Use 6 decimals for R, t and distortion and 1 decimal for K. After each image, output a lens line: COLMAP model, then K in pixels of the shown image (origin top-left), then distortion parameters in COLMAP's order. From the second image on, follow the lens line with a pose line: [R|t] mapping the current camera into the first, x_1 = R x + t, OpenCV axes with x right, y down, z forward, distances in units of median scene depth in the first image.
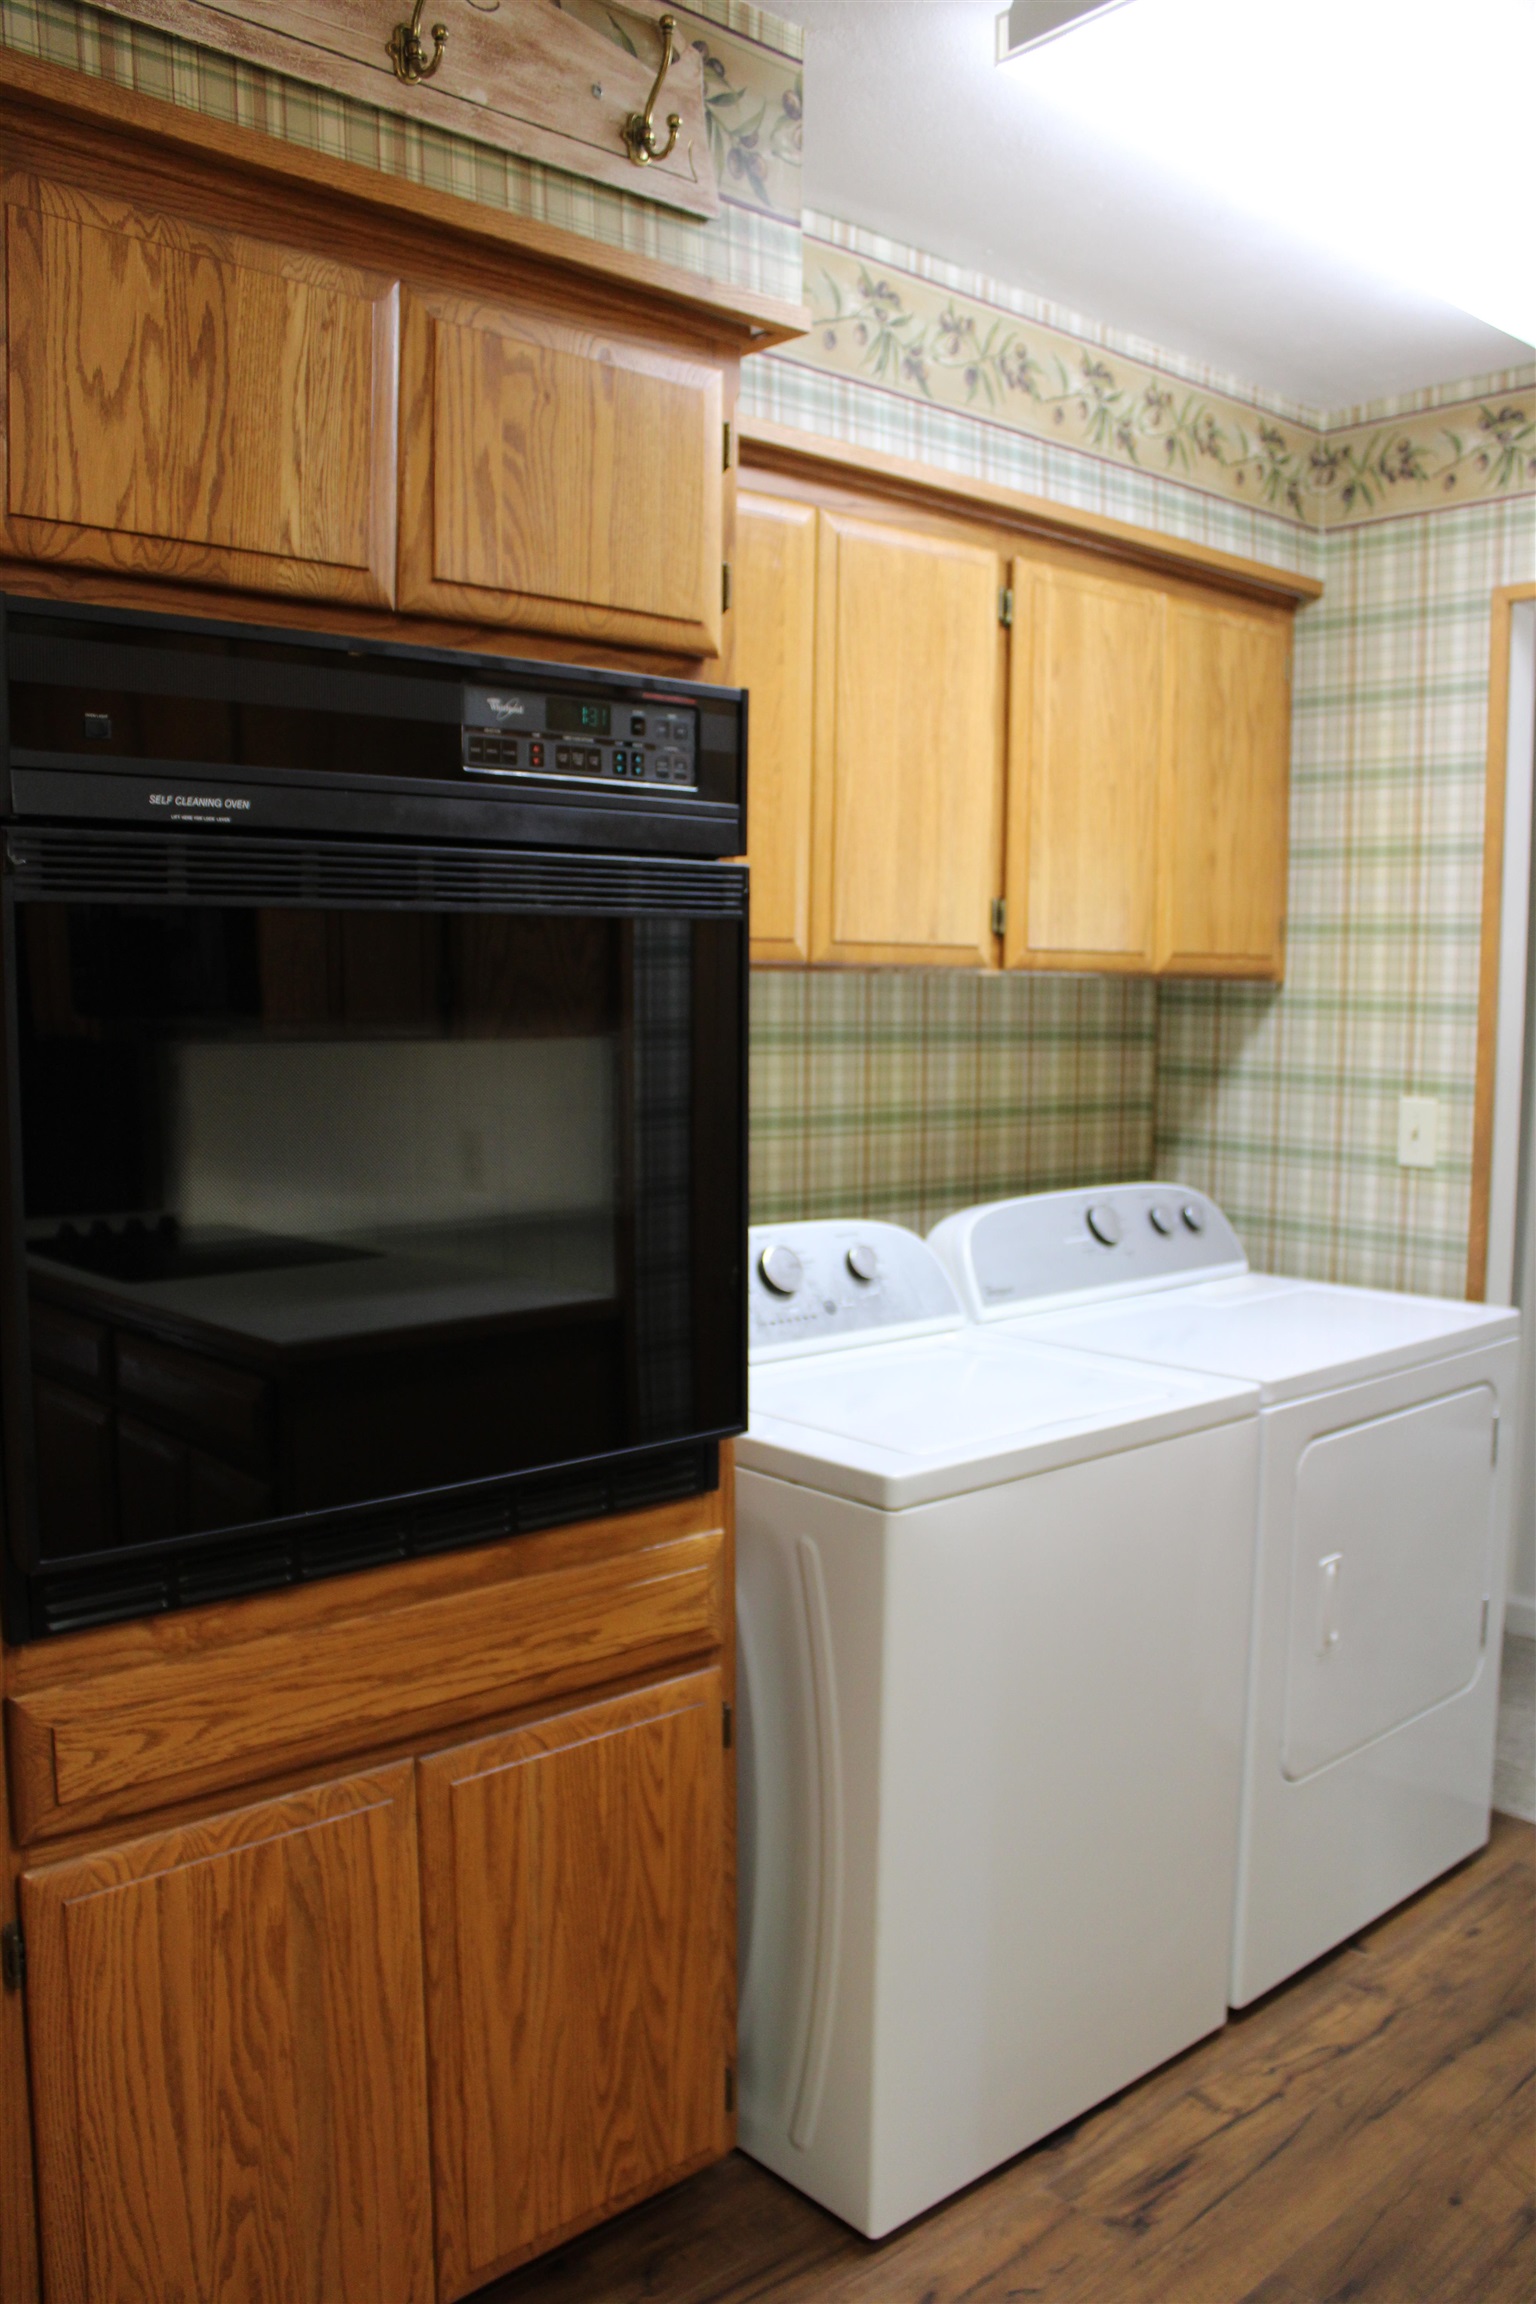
lens RADIAL K [[1890.8, 0, 773.5], [0, 1890.8, 1167.6], [0, 0, 1]] dist [-0.169862, 0.145601]
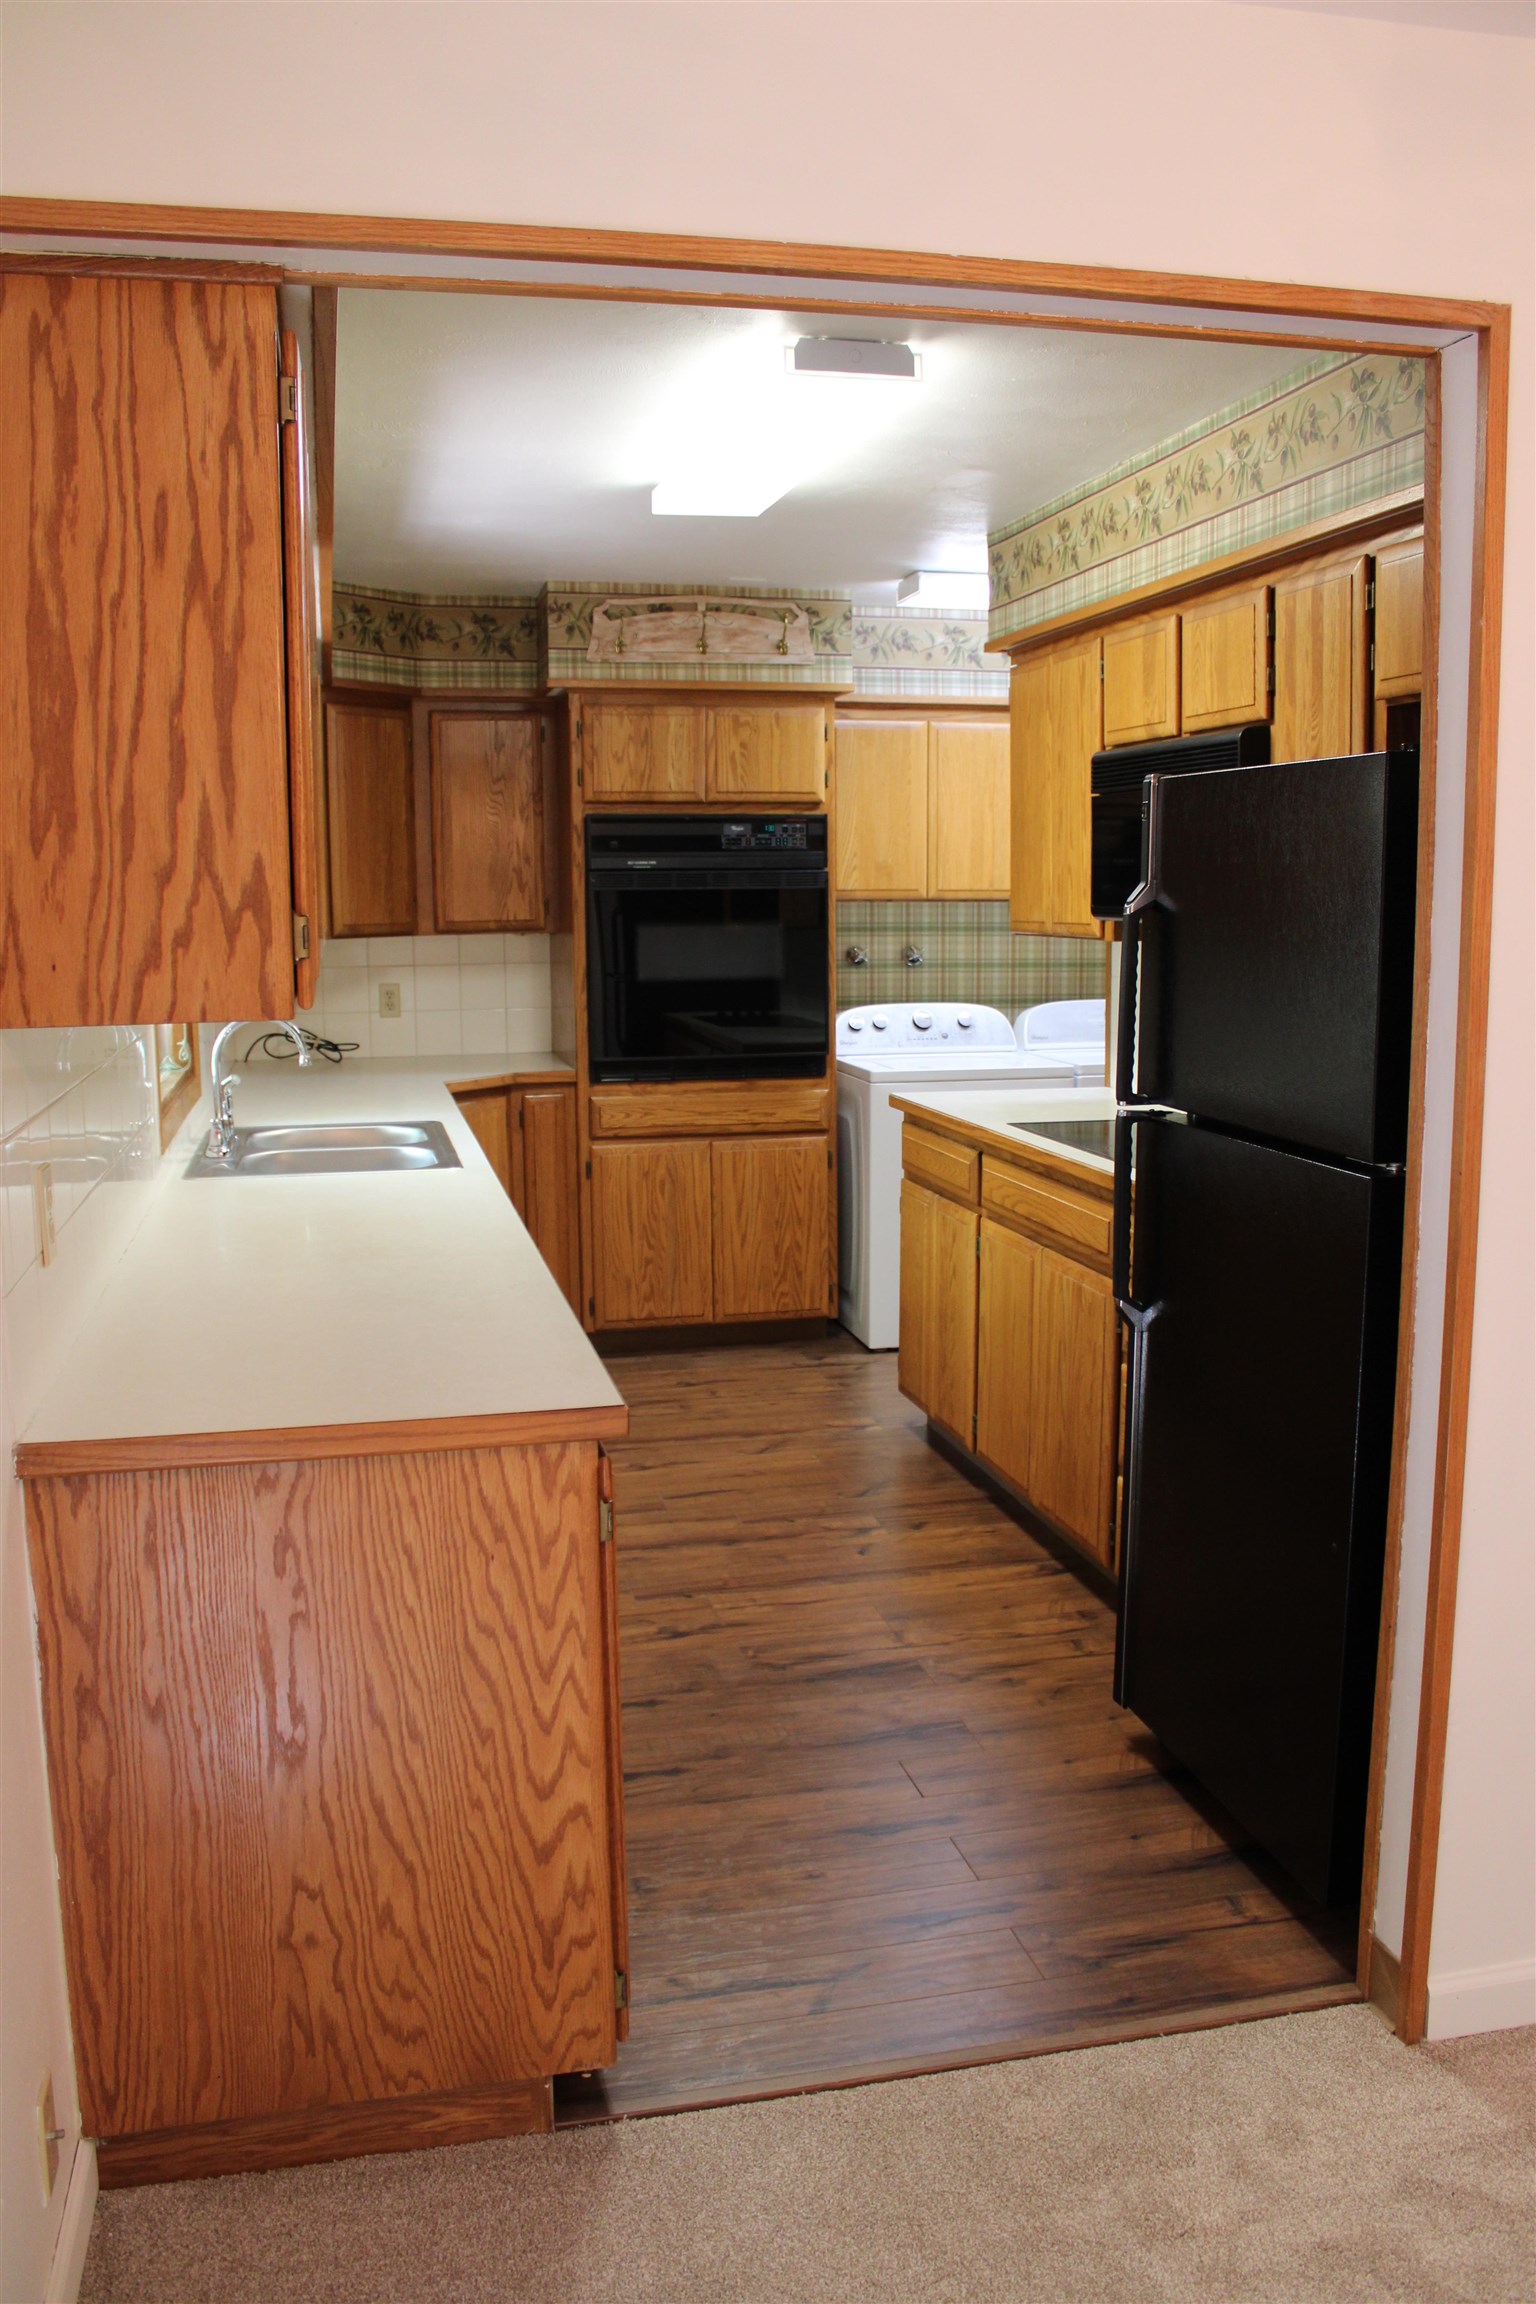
lens RADIAL K [[1890.8, 0, 773.5], [0, 1890.8, 1167.6], [0, 0, 1]] dist [-0.169862, 0.145601]
pose [[0.877189, 0.060101, -0.476369, 1.466273], [-0.035793, 0.997560, 0.059947, 0.151333], [0.478809, -0.035534, 0.877200, -1.853189]]
